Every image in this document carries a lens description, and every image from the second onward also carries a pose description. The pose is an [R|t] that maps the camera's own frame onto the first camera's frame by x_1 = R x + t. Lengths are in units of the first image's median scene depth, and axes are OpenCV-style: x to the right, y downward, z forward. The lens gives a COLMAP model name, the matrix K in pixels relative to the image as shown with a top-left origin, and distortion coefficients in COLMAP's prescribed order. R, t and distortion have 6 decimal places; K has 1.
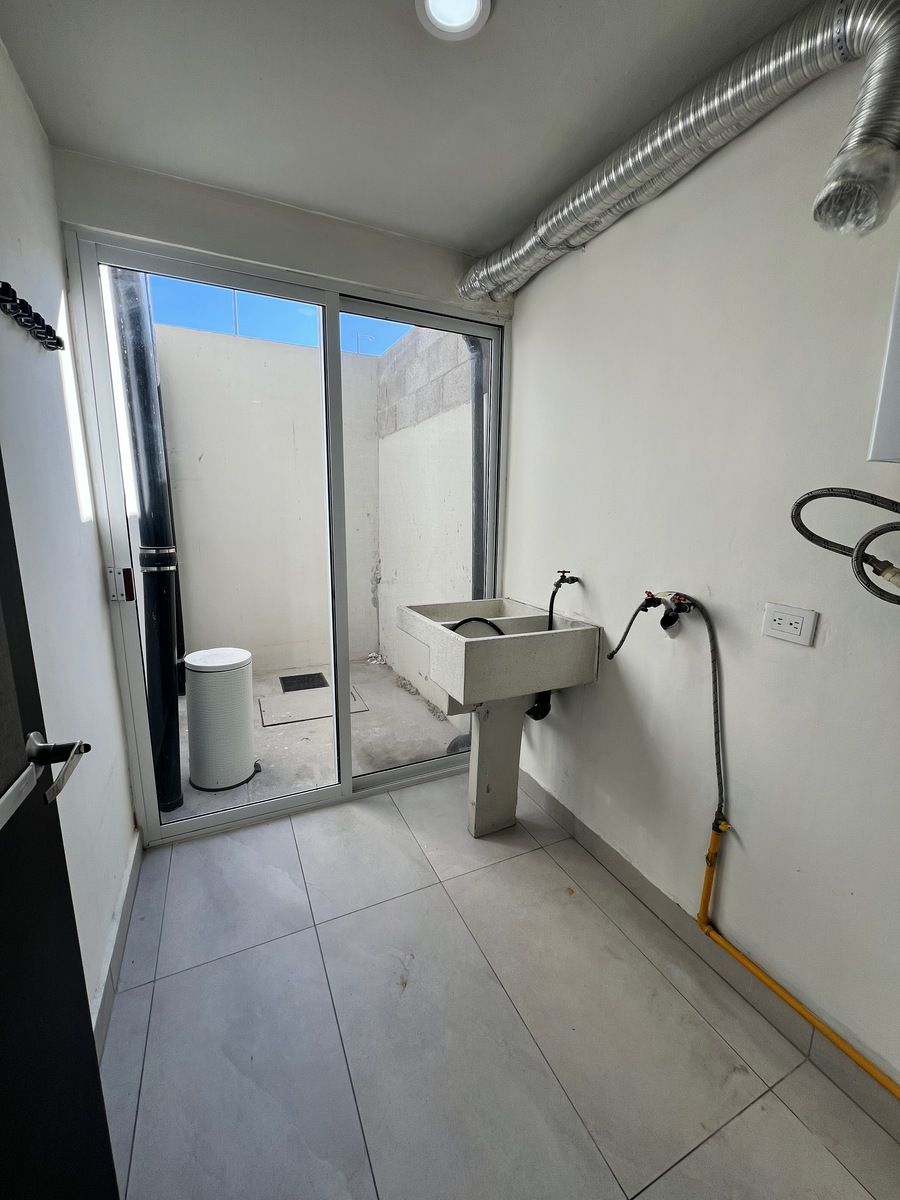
lens RADIAL K [[480.1, 0, 449.5], [0, 480.1, 599.2], [0, 0, 1]] dist [0.000305, 0.000680]
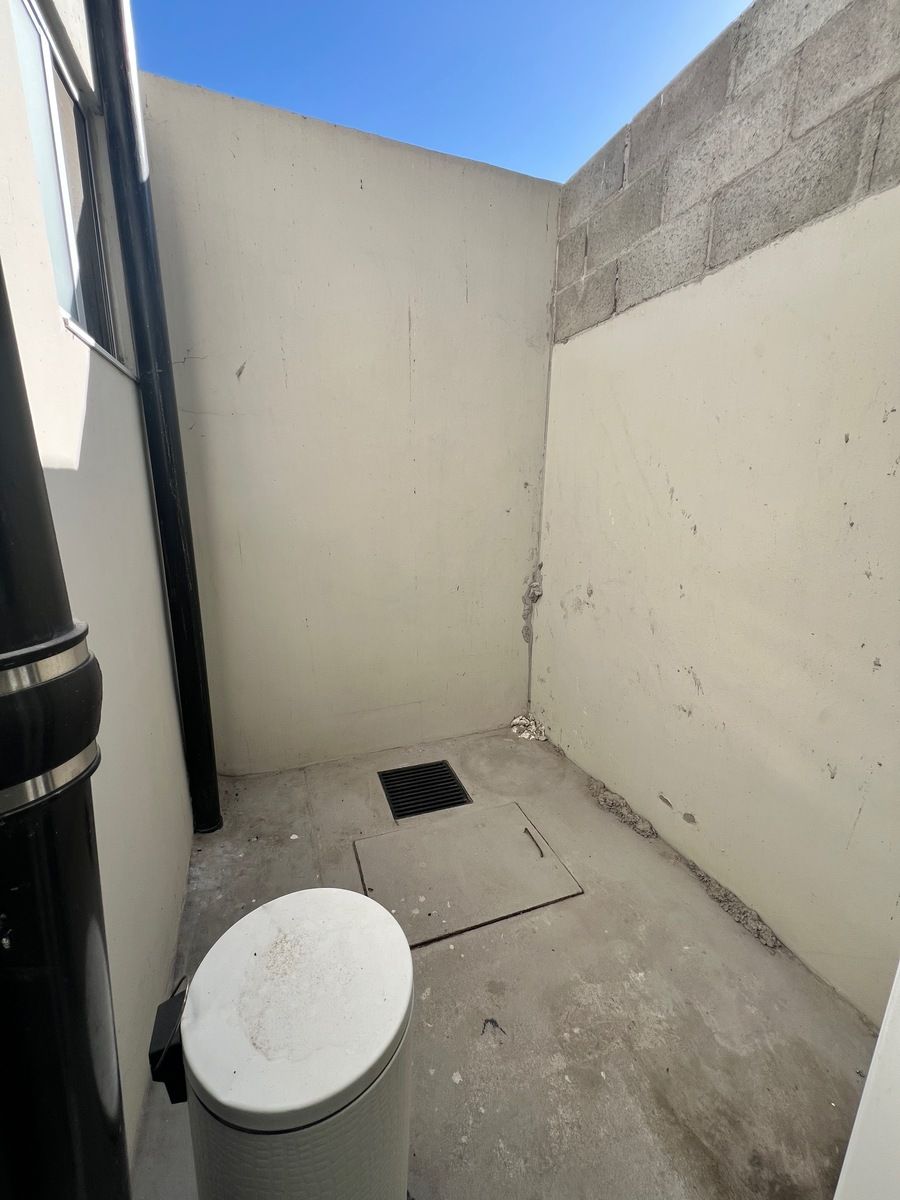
lens RADIAL K [[480.1, 0, 450.6], [0, 480.1, 601.0], [0, 0, 1]] dist [0.000305, 0.000680]
pose [[0.997421, 0.014249, -0.070351, -0.248238], [-0.010917, 0.998811, 0.047519, -0.073953], [0.070945, -0.046628, 0.996390, 0.481542]]
